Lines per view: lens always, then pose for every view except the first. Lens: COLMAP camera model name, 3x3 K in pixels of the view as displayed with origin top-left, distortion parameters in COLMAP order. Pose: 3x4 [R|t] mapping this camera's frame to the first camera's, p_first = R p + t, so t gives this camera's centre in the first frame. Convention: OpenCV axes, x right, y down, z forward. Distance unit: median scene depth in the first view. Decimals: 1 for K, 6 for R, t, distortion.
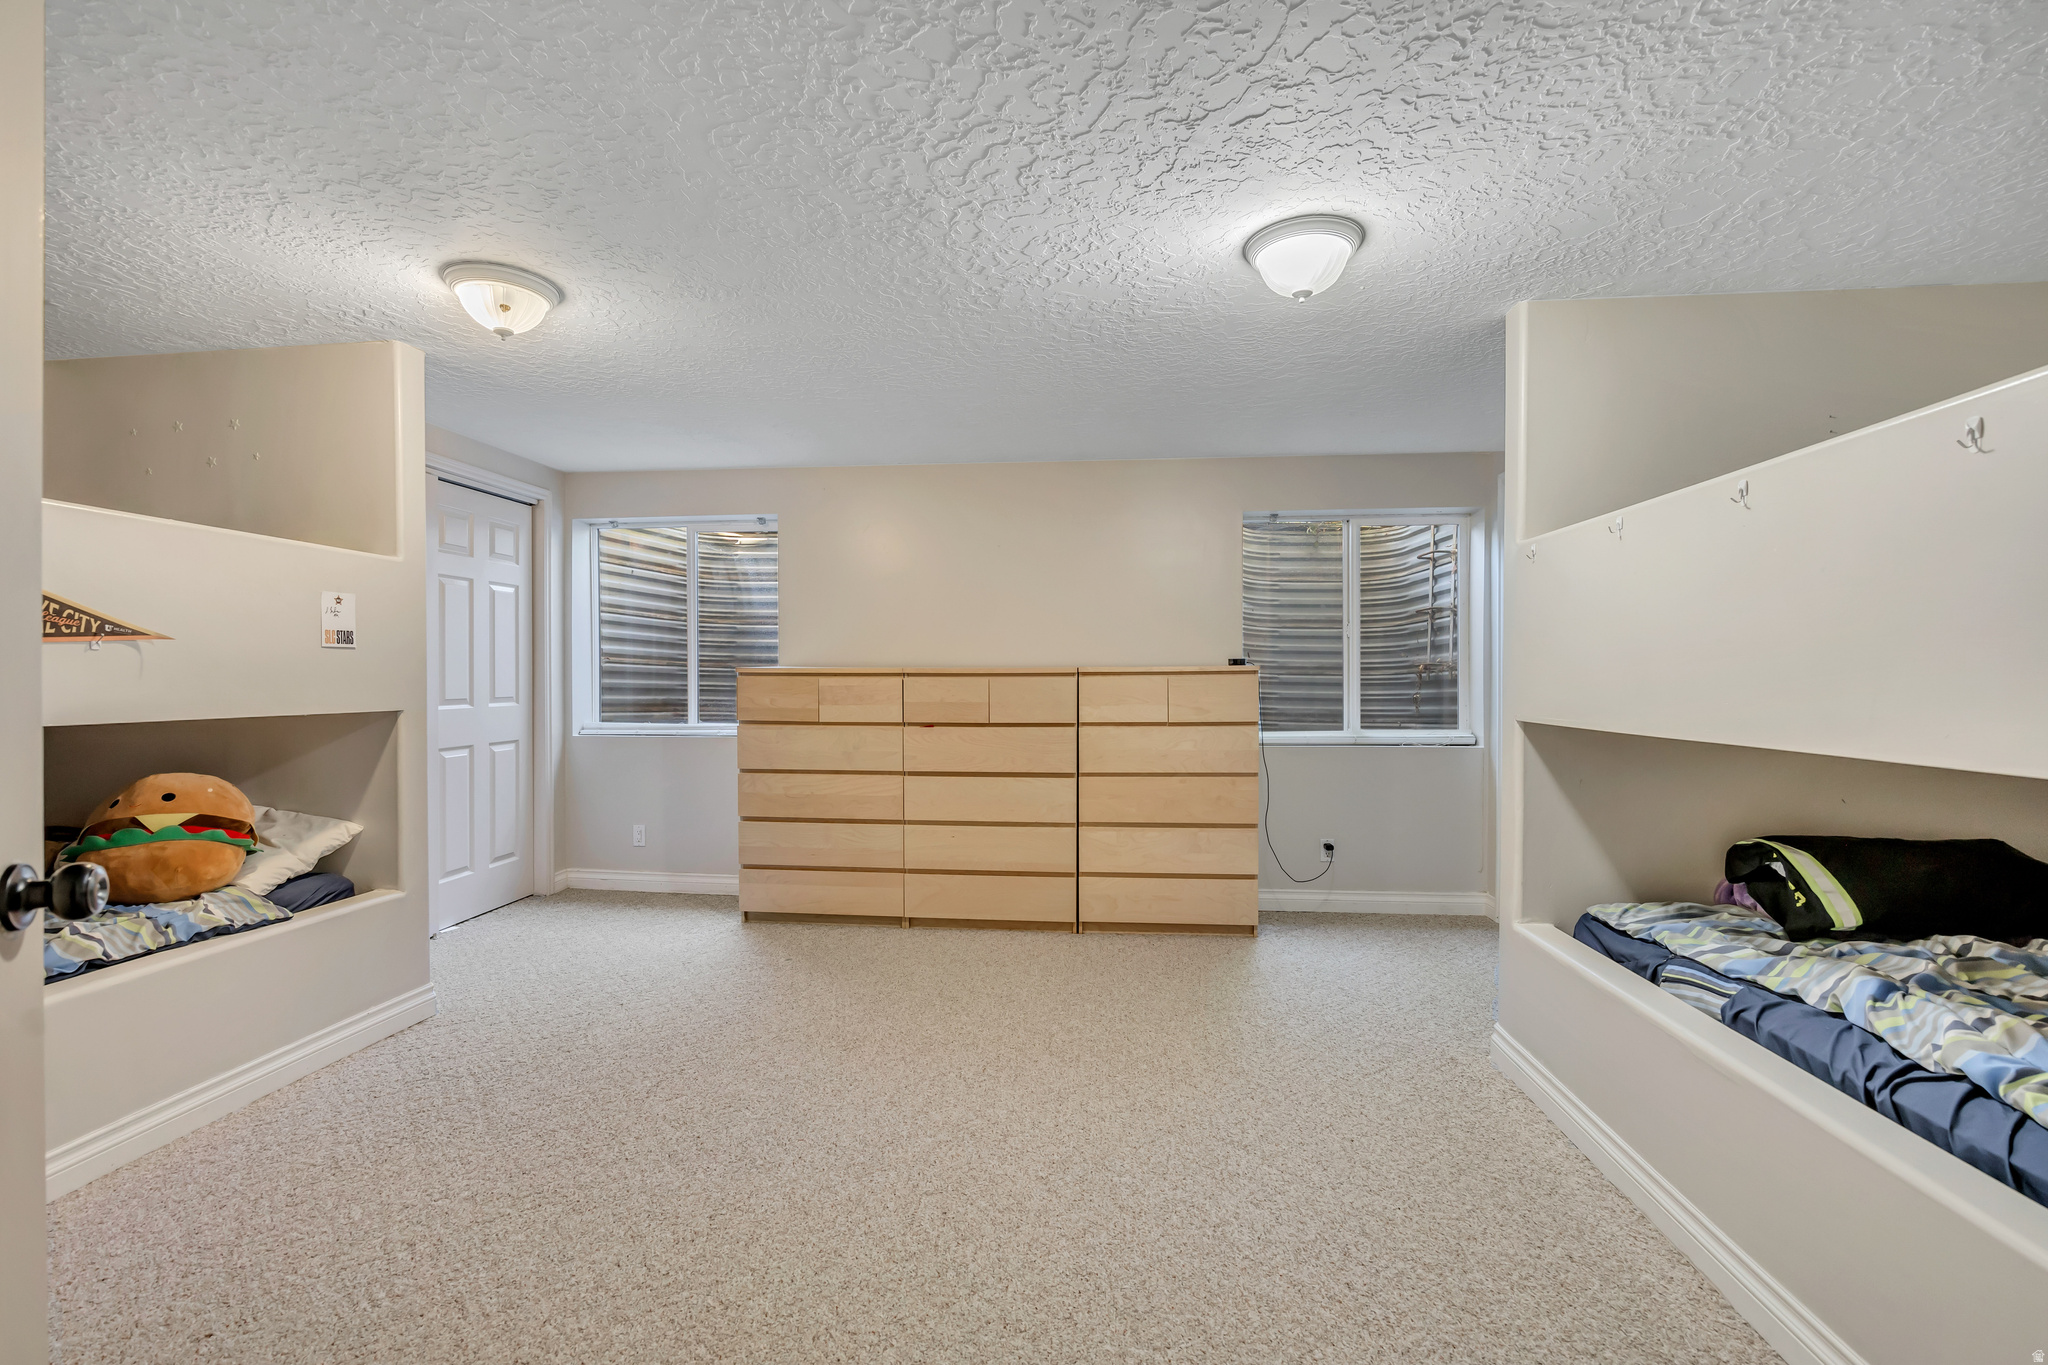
lens RADIAL K [[887.8, 0, 1019.2], [0, 887.8, 681.8], [0, 0, 1]] dist [0.000350, 0.001190]
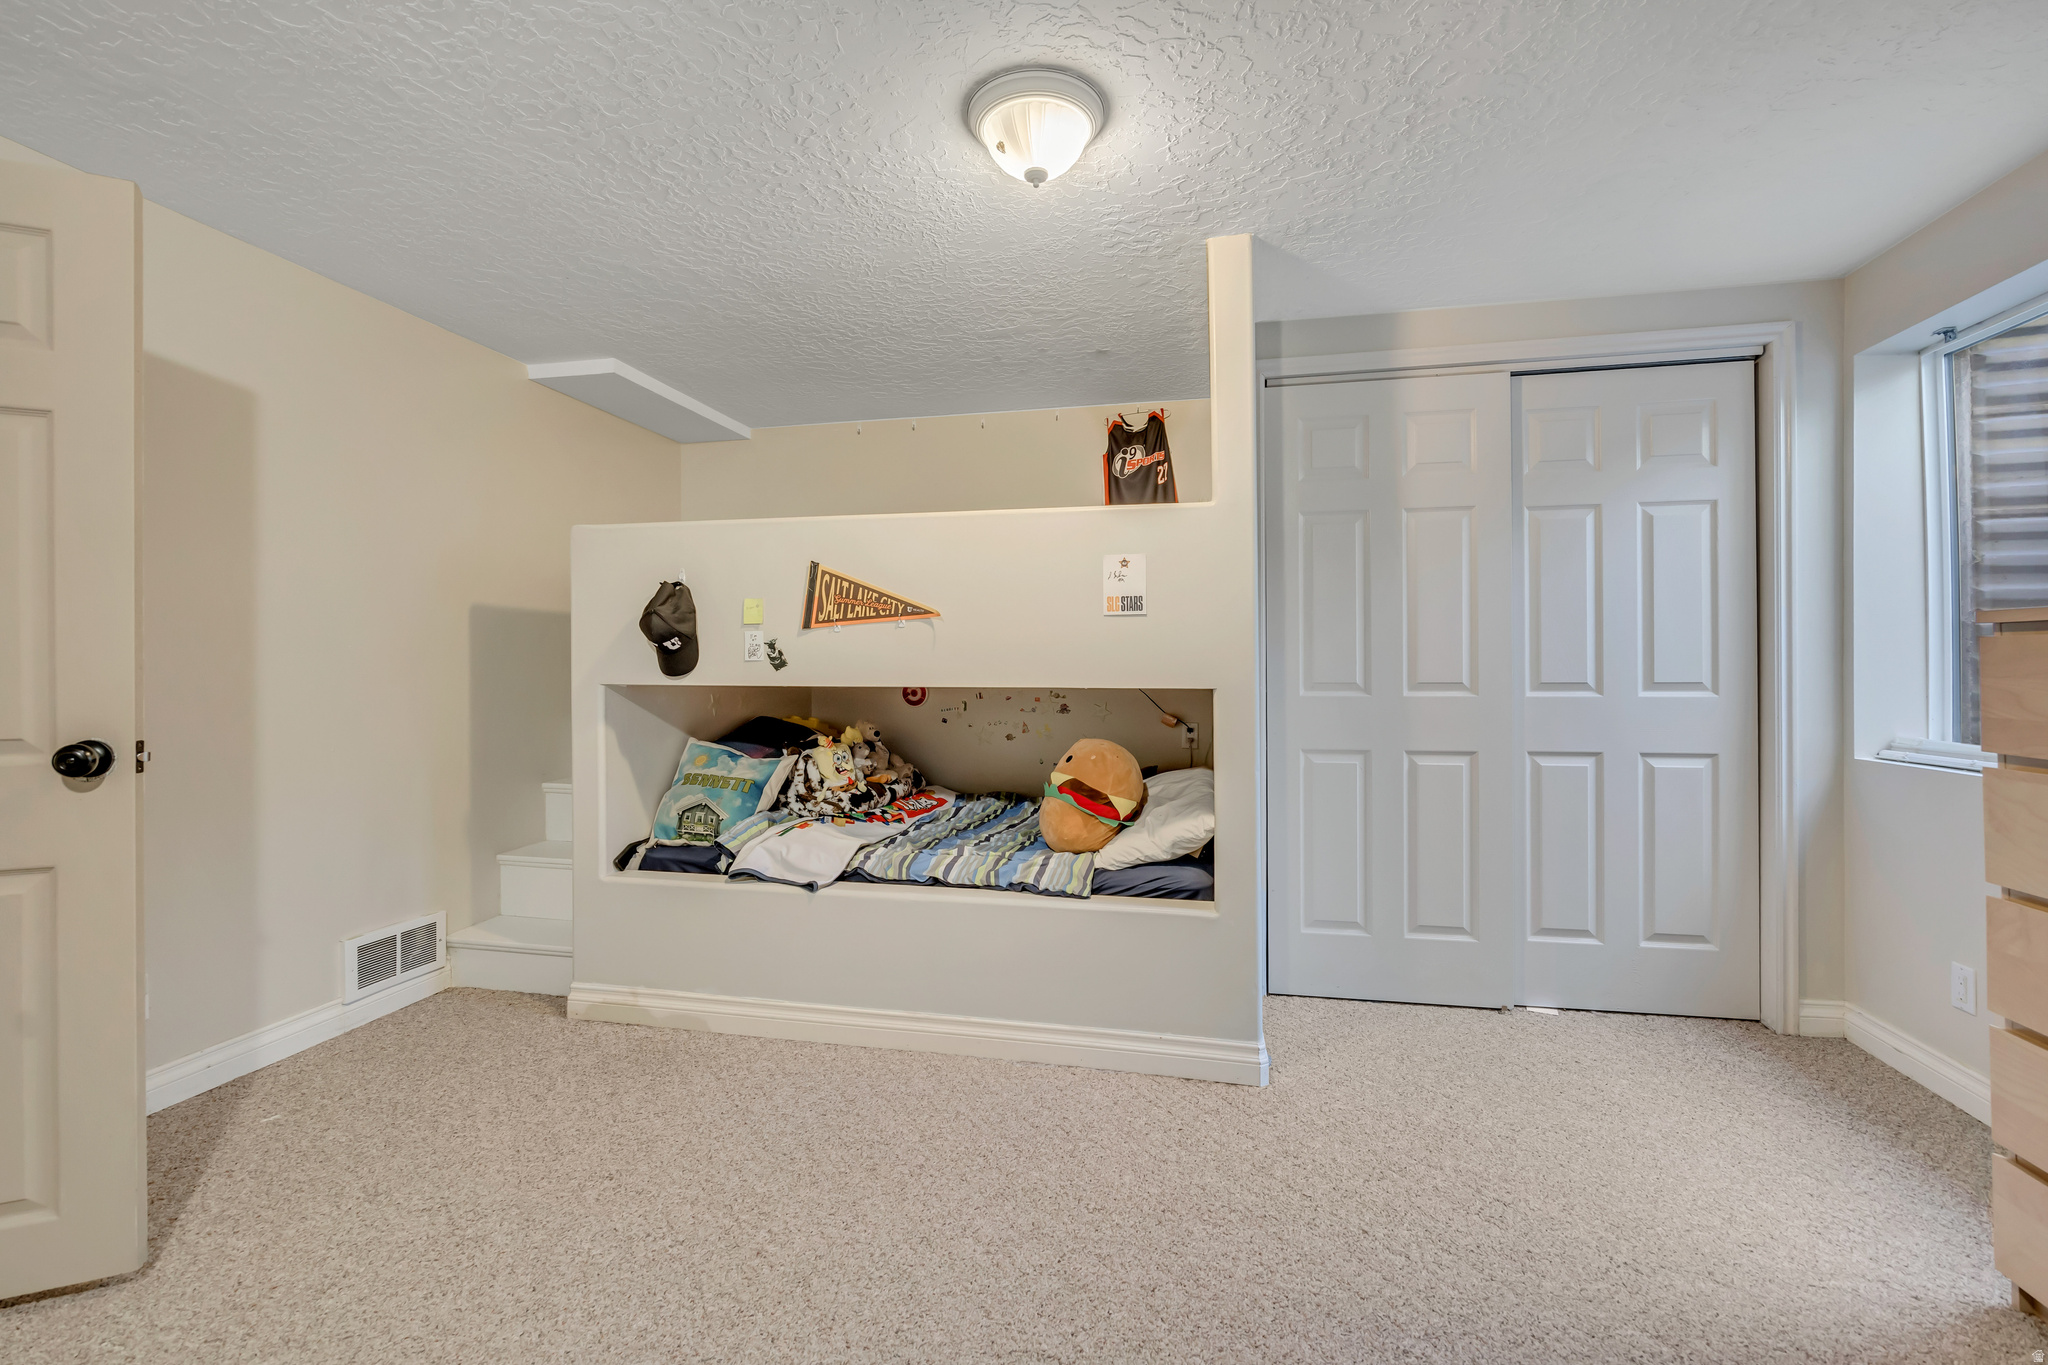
lens RADIAL K [[887.8, 0, 1017.0], [0, 887.8, 671.1], [0, 0, 1]] dist [0.000350, 0.001190]
pose [[-0.097252, 0.001615, -0.995259, 0.143518], [-0.005240, 0.999984, 0.002135, 0.016670], [0.995246, 0.005423, -0.097242, 0.970926]]
